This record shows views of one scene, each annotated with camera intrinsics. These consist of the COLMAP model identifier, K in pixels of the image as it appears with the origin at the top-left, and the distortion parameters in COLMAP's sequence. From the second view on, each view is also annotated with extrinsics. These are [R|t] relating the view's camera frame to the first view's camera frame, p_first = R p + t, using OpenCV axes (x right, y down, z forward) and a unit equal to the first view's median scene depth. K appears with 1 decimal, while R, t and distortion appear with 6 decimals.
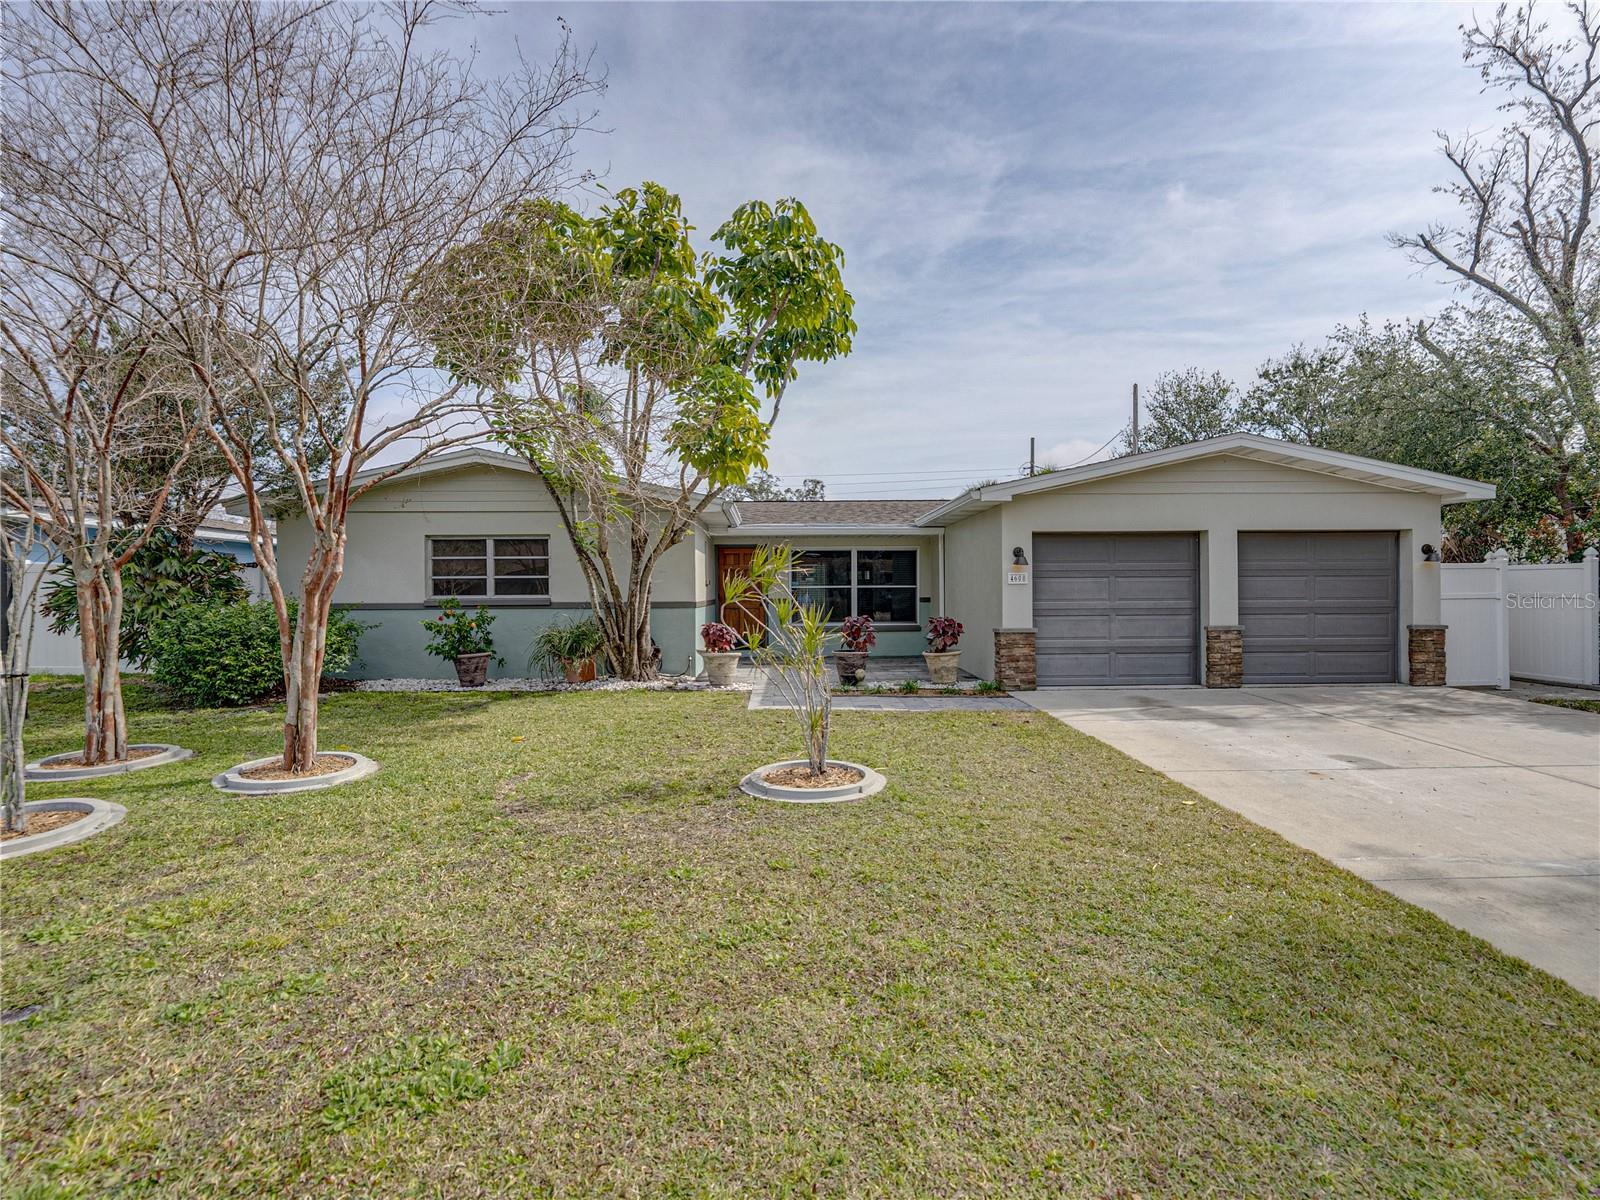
lens RADIAL K [[709.7, 0, 785.6], [0, 709.7, 600.2], [0, 0, 1]] dist [0.011292, -0.003099]
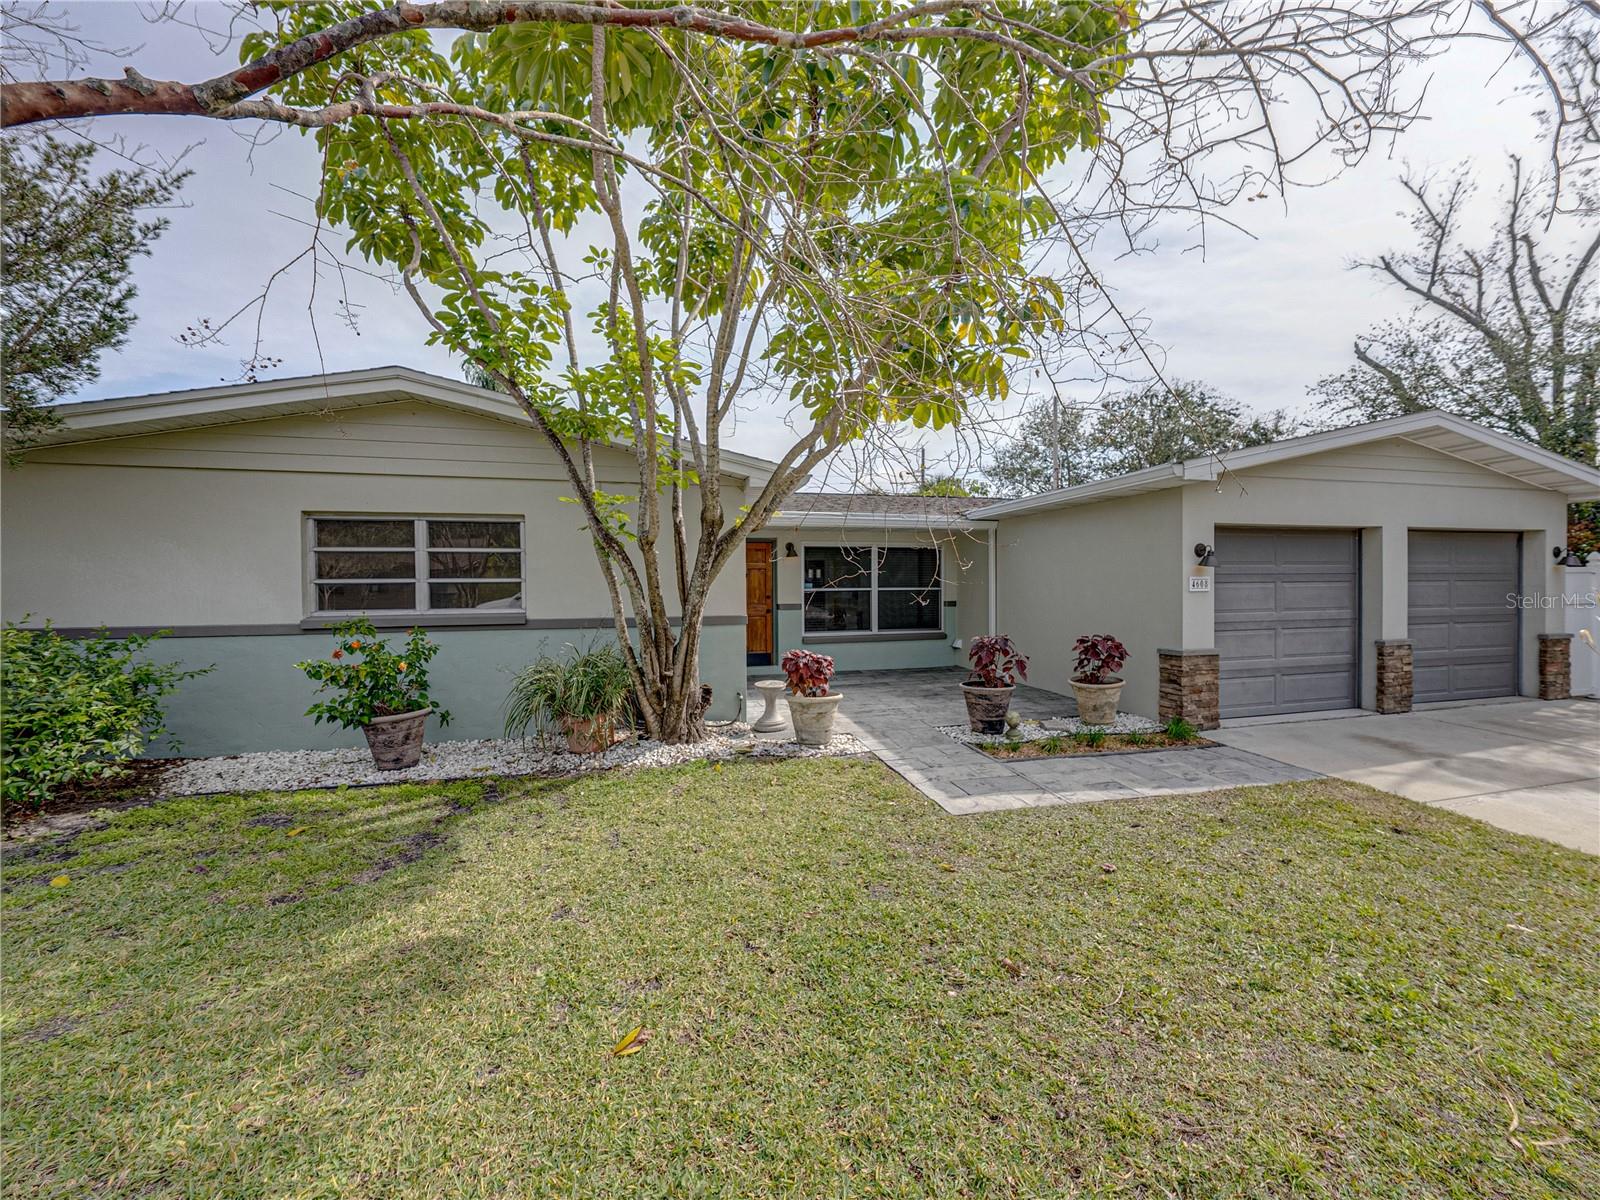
lens RADIAL K [[626.3, 0, 802.4], [0, 626.3, 593.7], [0, 0, 1]] dist [-0.002109, 0.000159]
pose [[0.974537, -0.004226, 0.224185, -0.232511], [0.004123, 0.999991, 0.000929, -0.021892], [-0.224187, 0.000018, 0.974546, 0.425611]]
